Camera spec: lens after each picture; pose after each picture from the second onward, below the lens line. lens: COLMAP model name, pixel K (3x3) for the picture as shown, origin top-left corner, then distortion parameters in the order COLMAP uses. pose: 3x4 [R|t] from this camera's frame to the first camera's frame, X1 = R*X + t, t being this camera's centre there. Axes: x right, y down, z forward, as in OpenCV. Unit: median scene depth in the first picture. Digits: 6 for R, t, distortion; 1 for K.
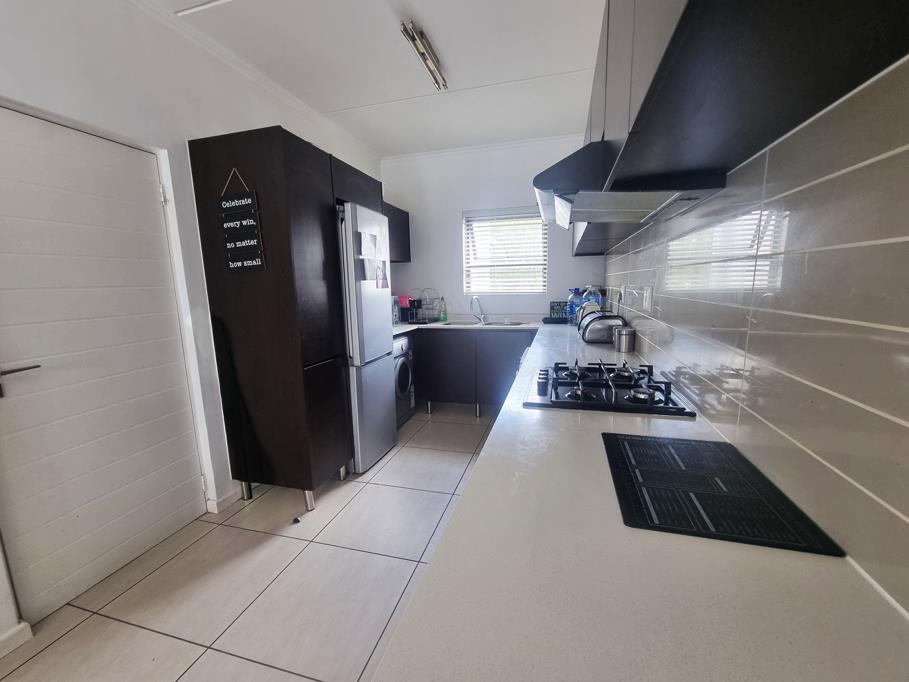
lens RADIAL K [[370.3, 0, 455.7], [0, 370.3, 342.6], [0, 0, 1]] dist [0.002603, 0.000166]
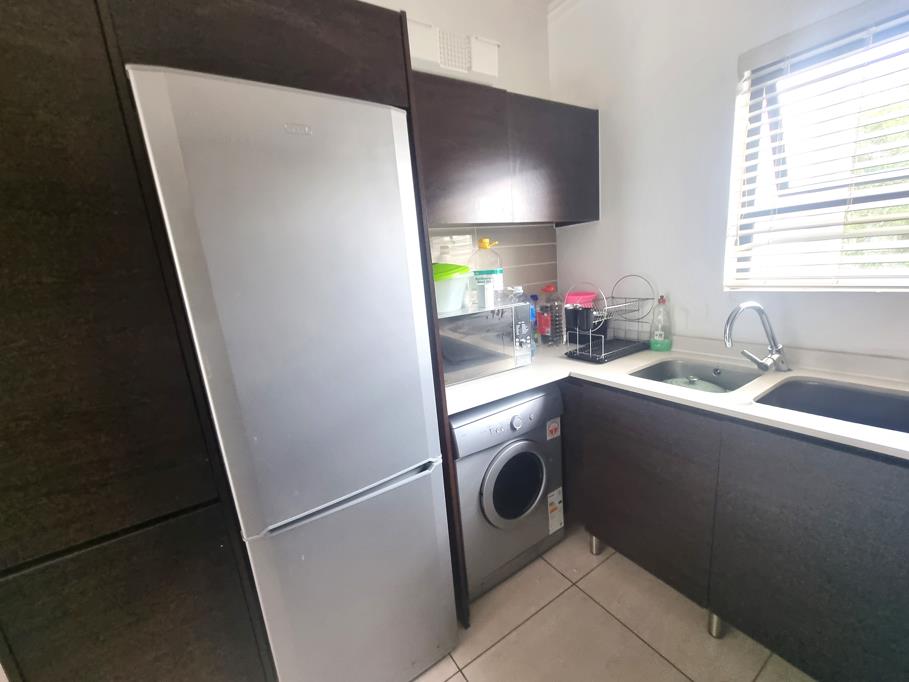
lens RADIAL K [[370.3, 0, 449.7], [0, 370.3, 342.1], [0, 0, 1]] dist [0.002603, 0.000166]
pose [[0.735770, 0.100062, -0.669798, 0.075623], [-0.033070, 0.993153, 0.112041, -0.111406], [0.676423, -0.060286, 0.734042, 0.525920]]
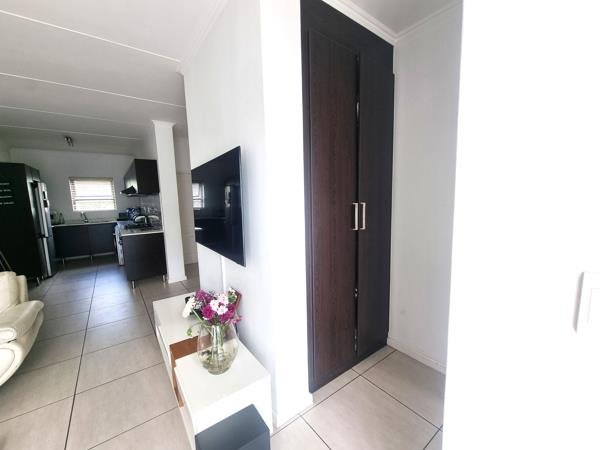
lens RADIAL K [[244.4, 0, 299.3], [0, 244.4, 227.4], [0, 0, 1]] dist [0.002603, 0.000166]
pose [[0.591391, -0.100505, 0.800097, -0.378952], [0.144456, 0.989356, 0.017504, 0.142445], [-0.793340, 0.105227, 0.599615, -1.022630]]
